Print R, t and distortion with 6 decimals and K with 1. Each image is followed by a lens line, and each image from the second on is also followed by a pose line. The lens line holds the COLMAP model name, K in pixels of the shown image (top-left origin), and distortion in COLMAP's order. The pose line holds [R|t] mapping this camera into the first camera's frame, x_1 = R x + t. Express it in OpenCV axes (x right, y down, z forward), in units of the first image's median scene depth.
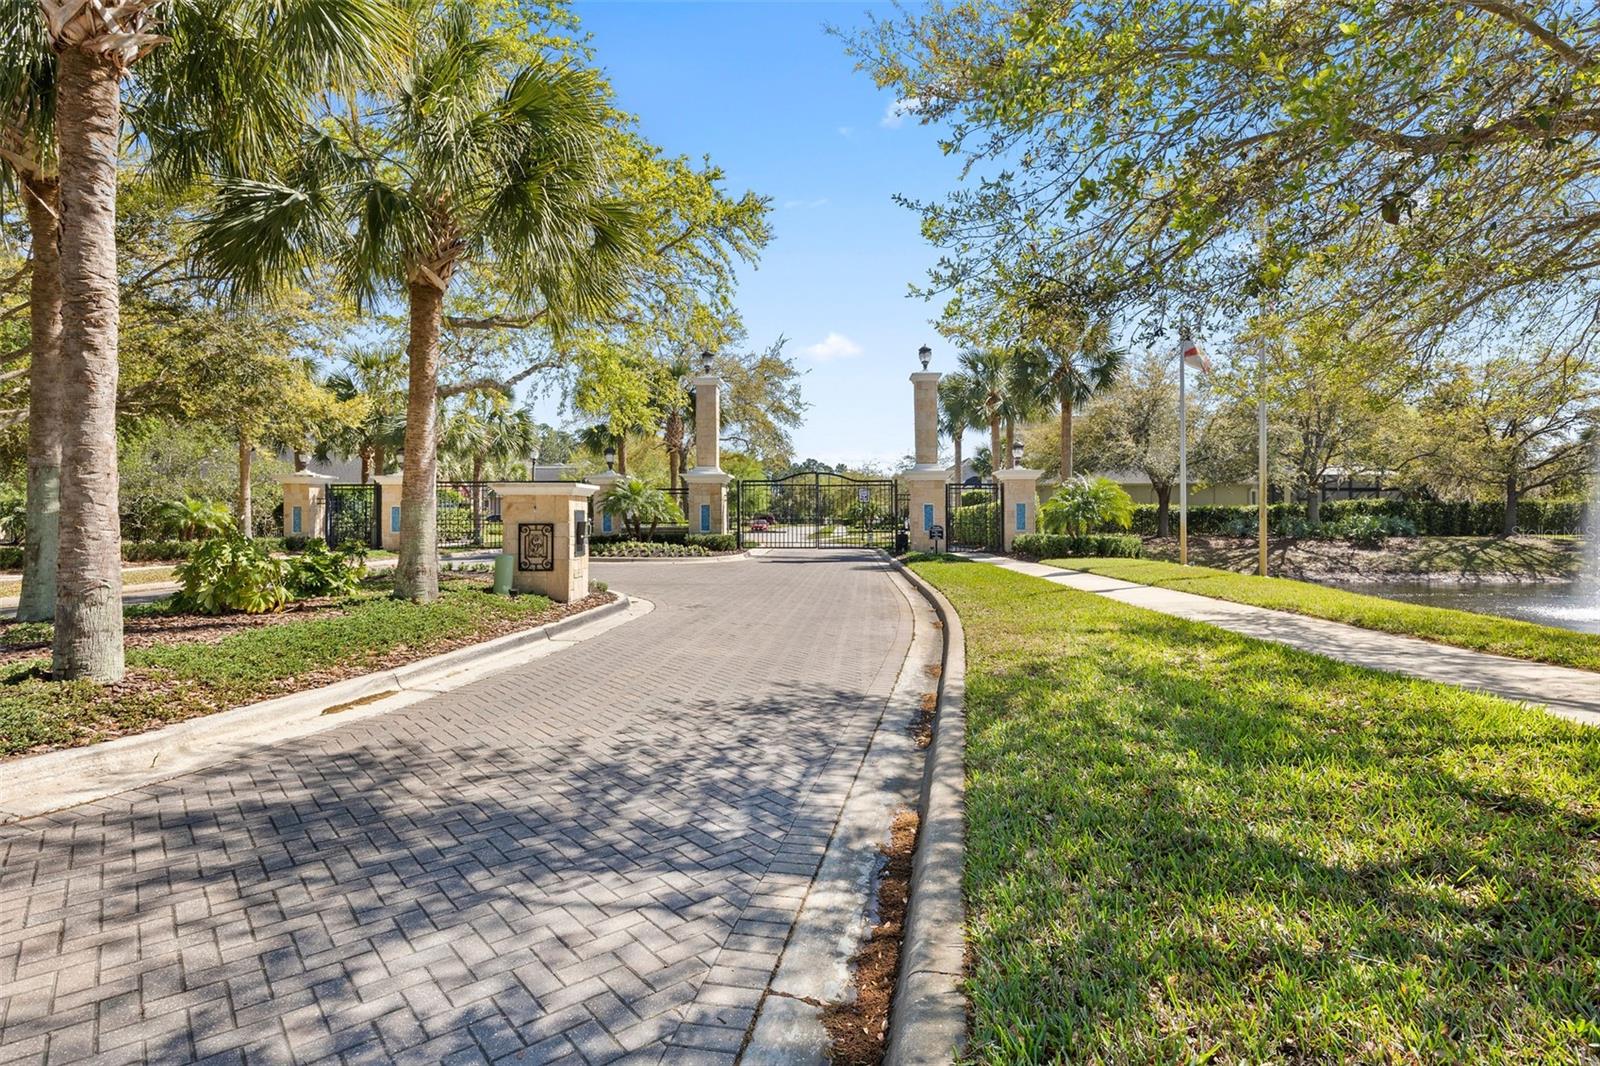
lens RADIAL K [[832.9, 0, 835.5], [0, 832.9, 526.3], [0, 0, 1]] dist [-0.001038, -0.000149]
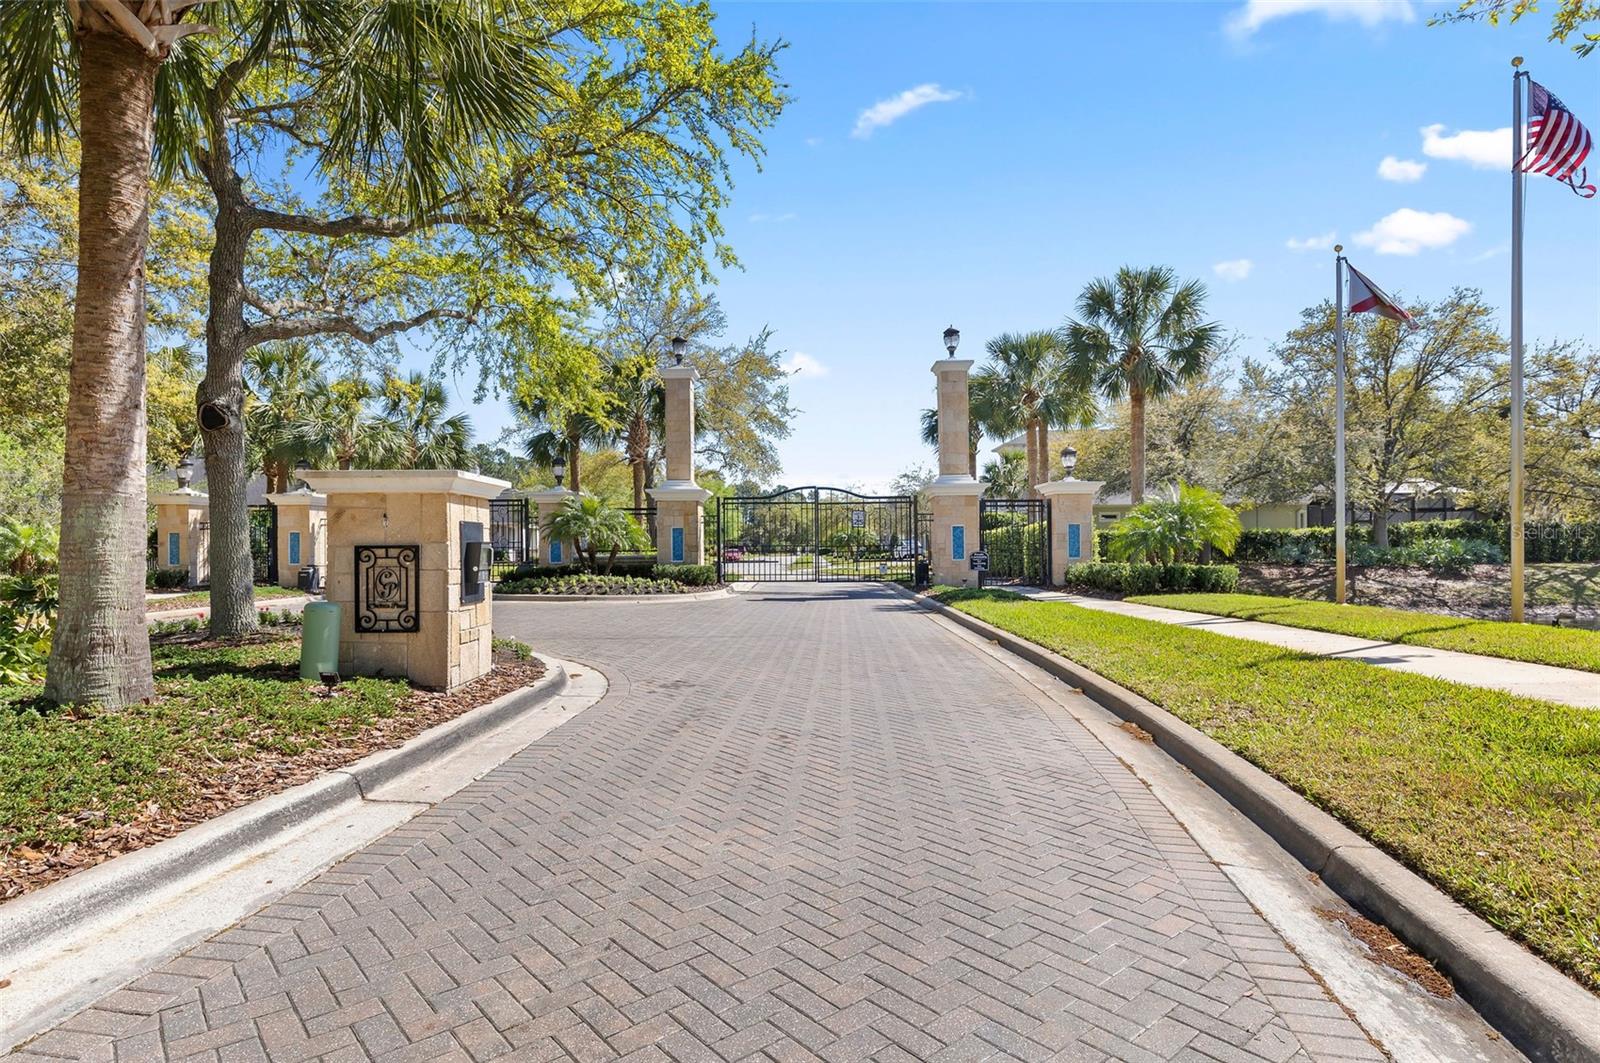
lens RADIAL K [[841.9, 0, 793.4], [0, 841.9, 552.2], [0, 0, 1]] dist [0.001633, -0.000126]
pose [[0.999947, -0.005072, -0.008962, -0.037260], [0.005025, 0.999973, -0.005327, 0.002259], [0.008988, 0.005281, 0.999946, 0.189515]]
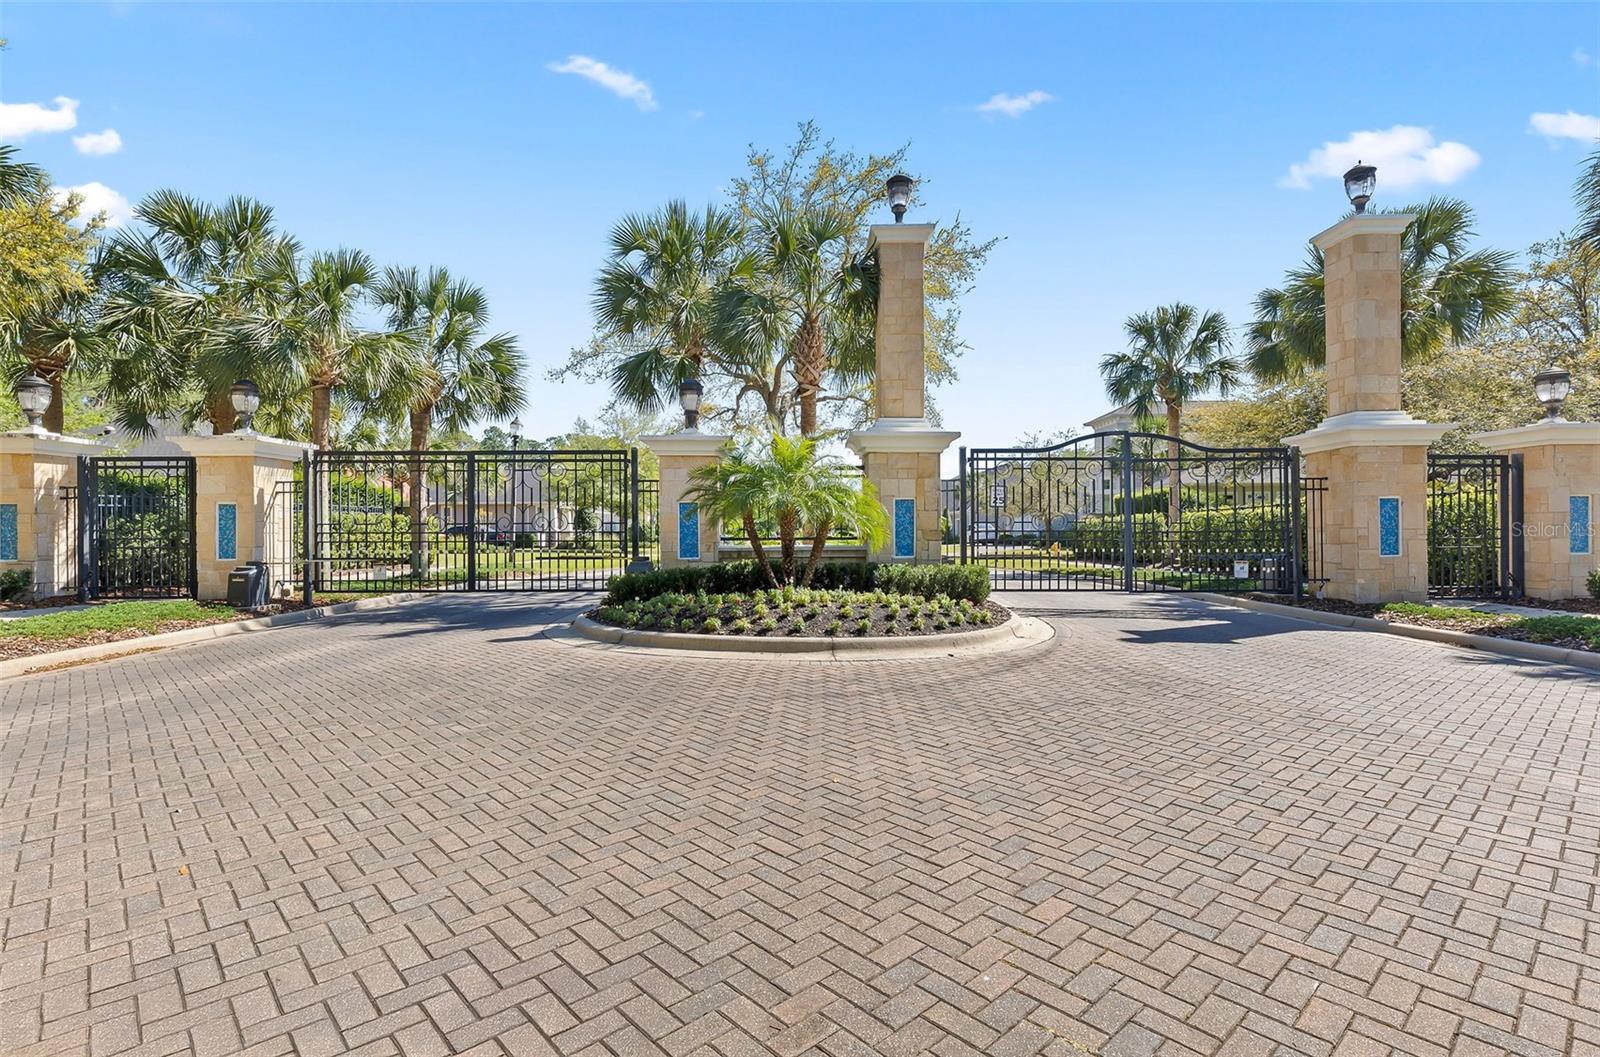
lens RADIAL K [[769.0, 0, 800.0], [0, 769.0, 528.5], [0, 0, 1]] dist [0.012025, 0.000287]
pose [[0.999687, -0.001350, 0.024989, -0.219314], [0.001680, 0.999912, -0.013197, -0.004060], [-0.024969, 0.013235, 0.999601, 0.561610]]
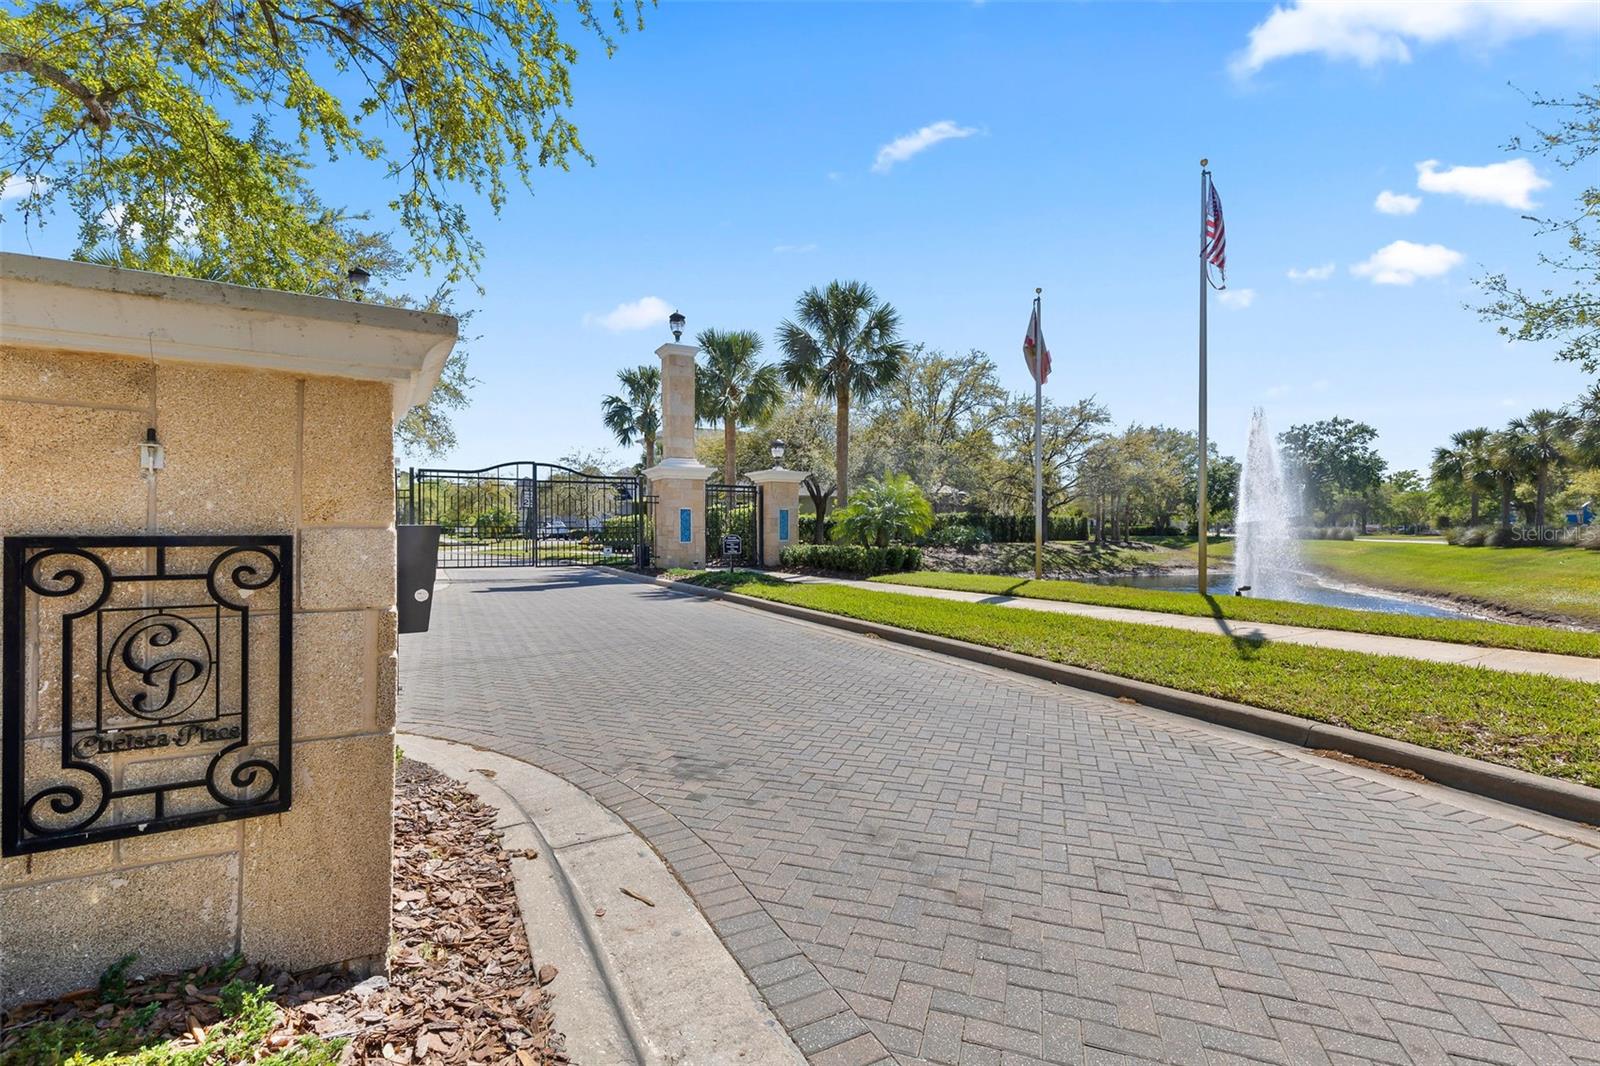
lens RADIAL K [[707.6, 0, 800.0], [0, 707.6, 533.0], [0, 0, 1]] dist [0.003510, 0.000068]
pose [[0.862174, 0.000493, 0.506611, -0.135322], [0.000574, 0.999998, -0.001948, -0.001450], [-0.506611, 0.001970, 0.862172, 0.343808]]
